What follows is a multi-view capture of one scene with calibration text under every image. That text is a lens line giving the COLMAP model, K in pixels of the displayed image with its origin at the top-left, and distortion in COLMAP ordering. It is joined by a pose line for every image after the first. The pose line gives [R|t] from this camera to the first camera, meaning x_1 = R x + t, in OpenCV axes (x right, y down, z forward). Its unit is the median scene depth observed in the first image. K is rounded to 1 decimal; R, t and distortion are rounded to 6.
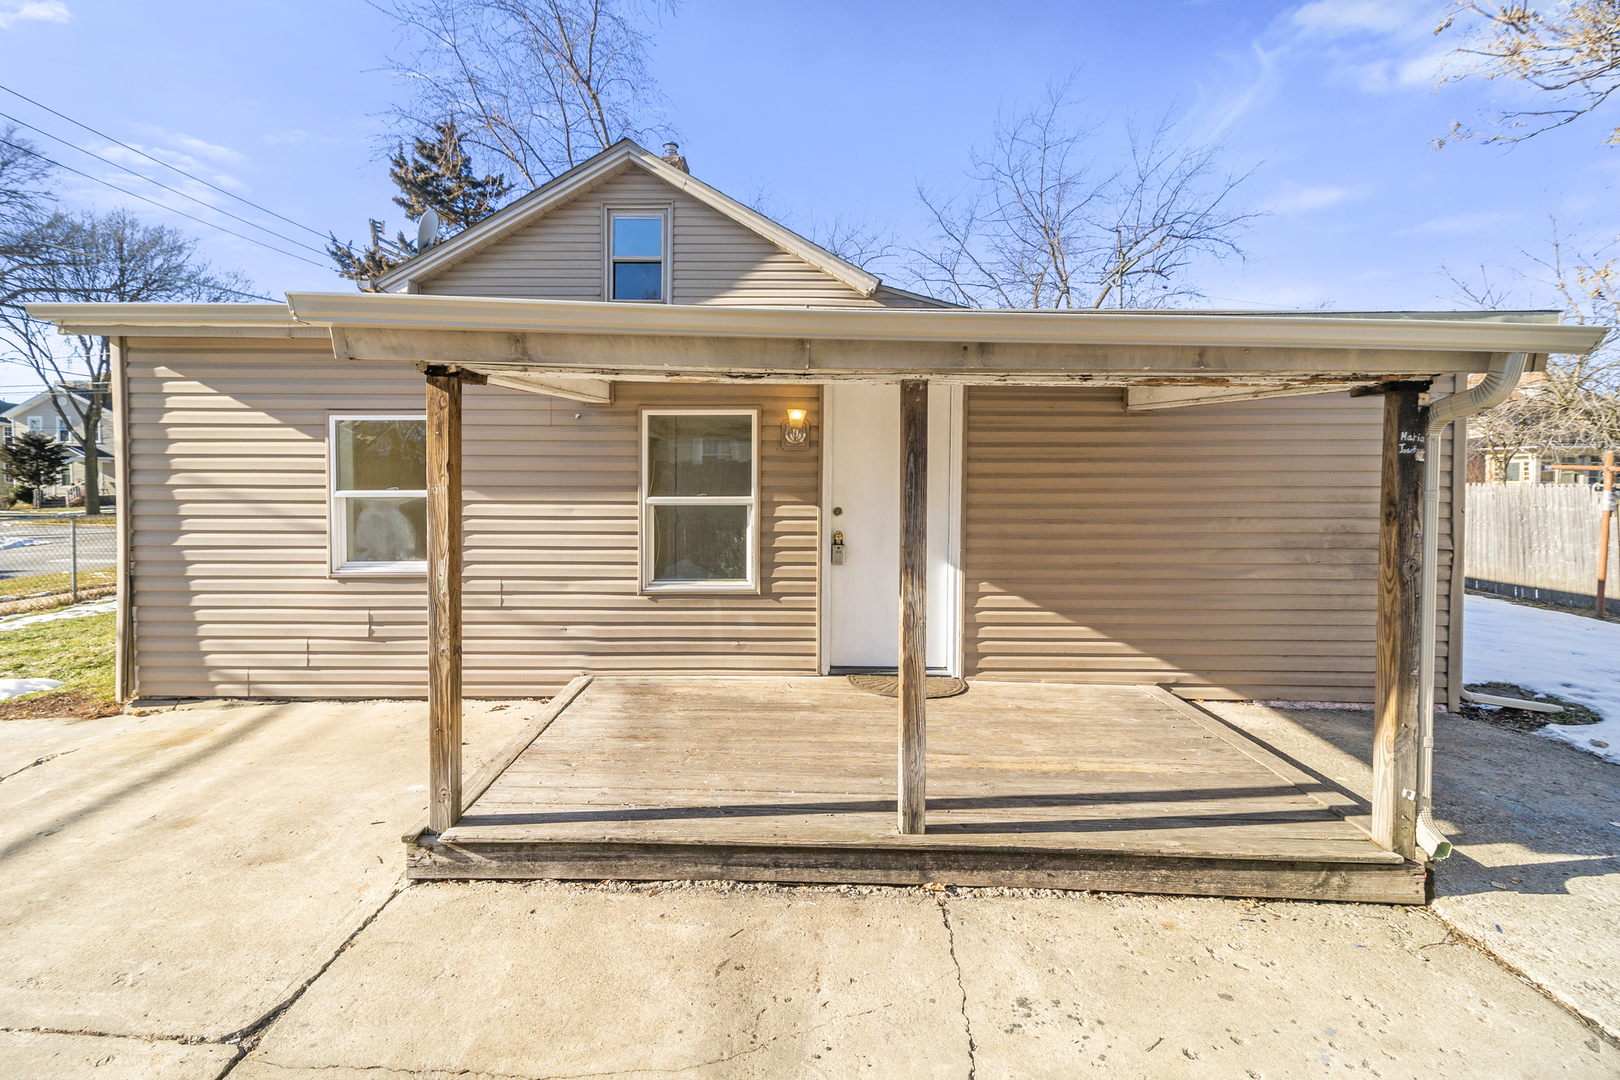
lens RADIAL K [[710.1, 0, 810.0], [0, 710.1, 540.0], [0, 0, 1]] dist [0.019708, -0.013708]
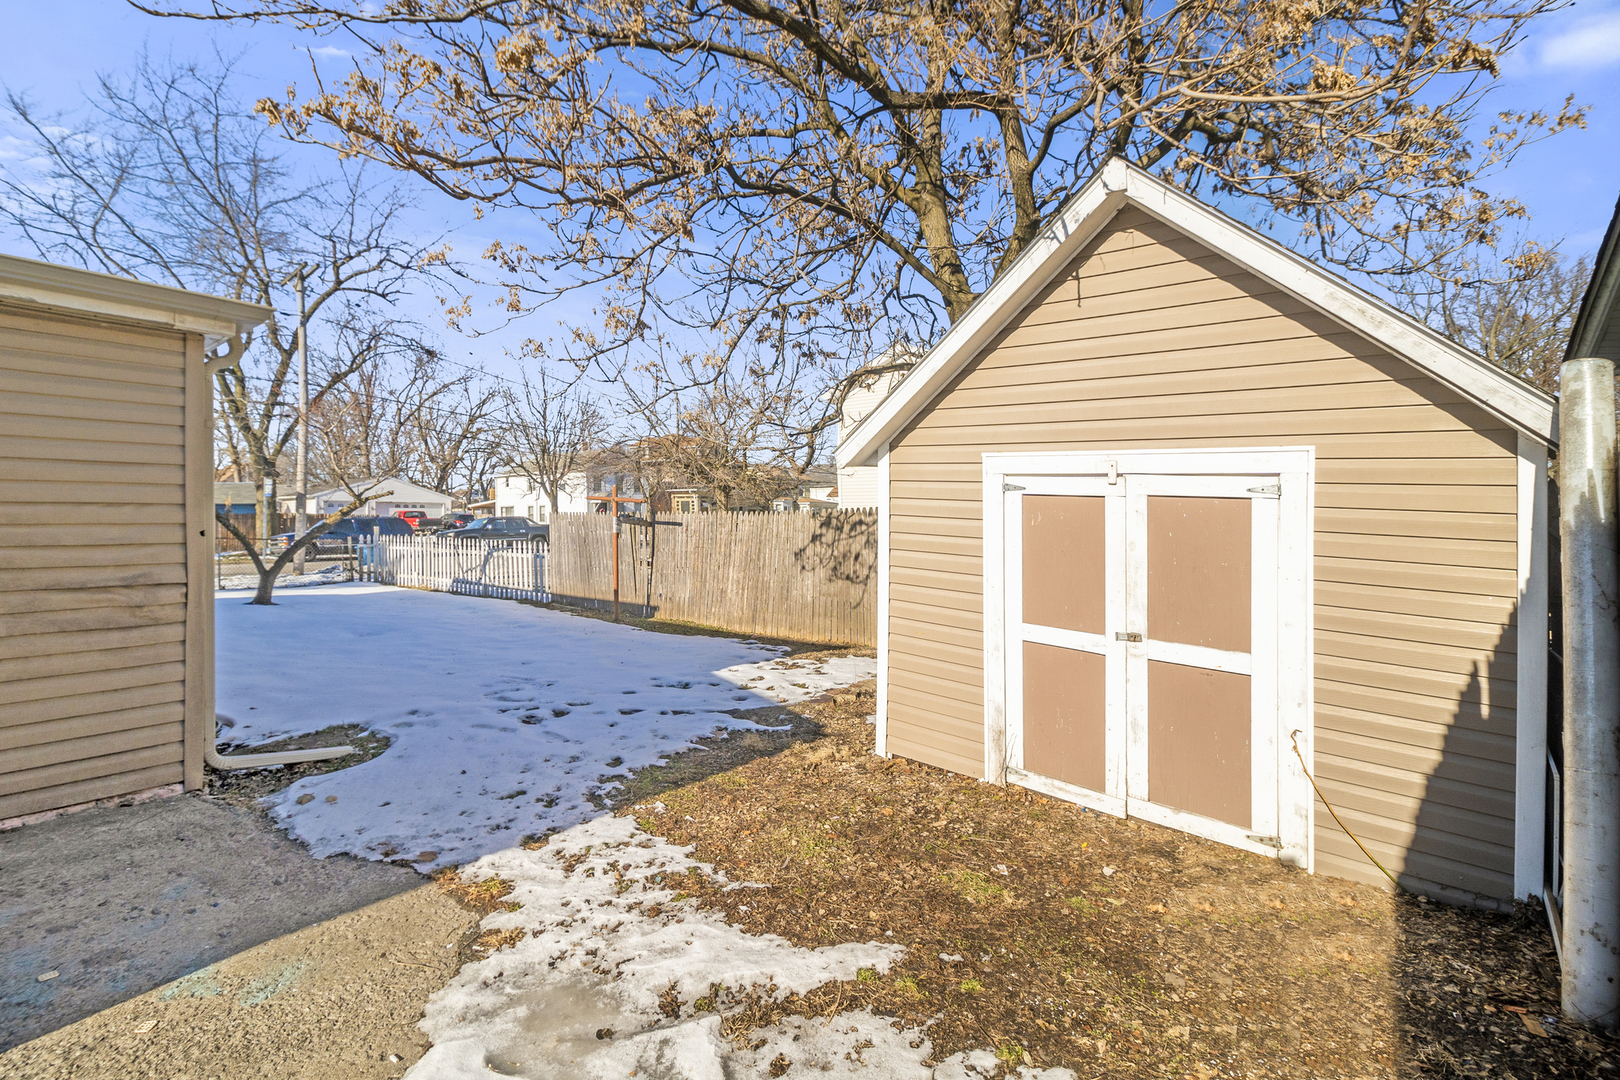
lens RADIAL K [[714.4, 0, 797.4], [0, 714.4, 520.9], [0, 0, 1]] dist [-0.009585, -0.001405]
pose [[0.608459, -0.005769, 0.793564, 0.687546], [0.062707, 0.997196, -0.040831, 0.019315], [-0.791104, 0.074606, 0.607115, -0.019204]]
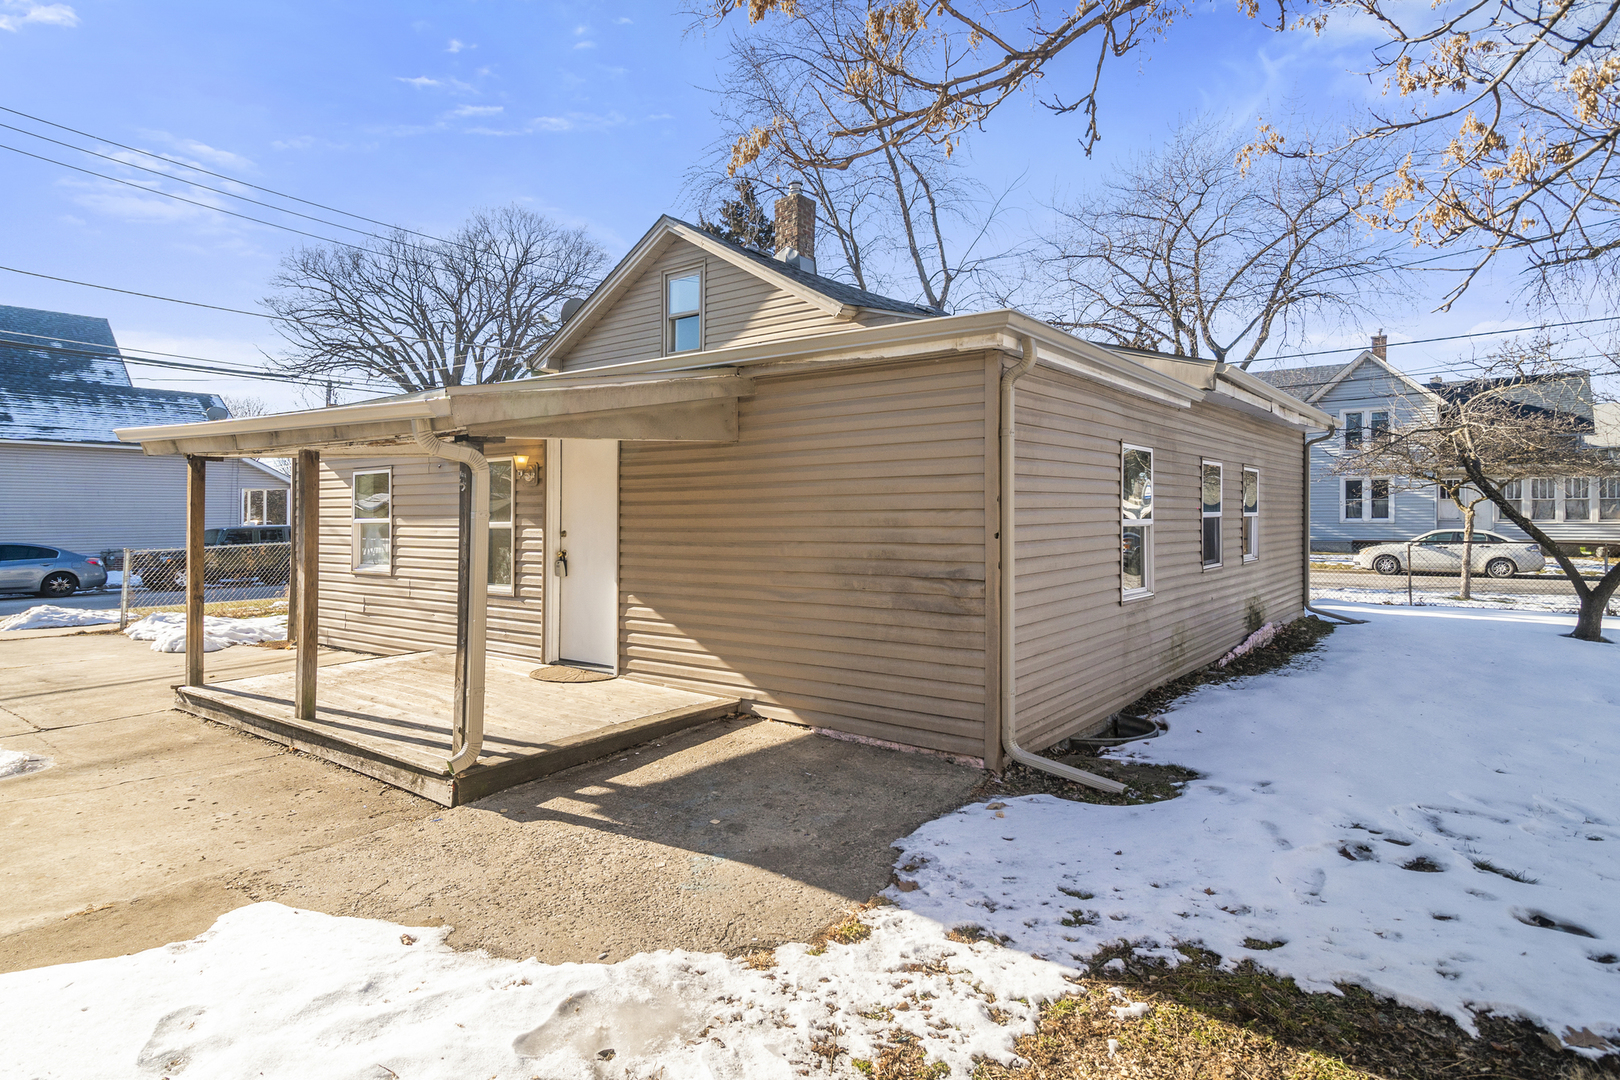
lens RADIAL K [[908.3, 0, 810.0], [0, 908.3, 540.0], [0, 0, 1]] dist [0.032122, -0.001544]
pose [[0.802321, 0.009277, -0.596821, 1.375362], [-0.040109, 0.998457, -0.038399, 0.015268], [0.595544, 0.054746, 0.801455, -0.025665]]
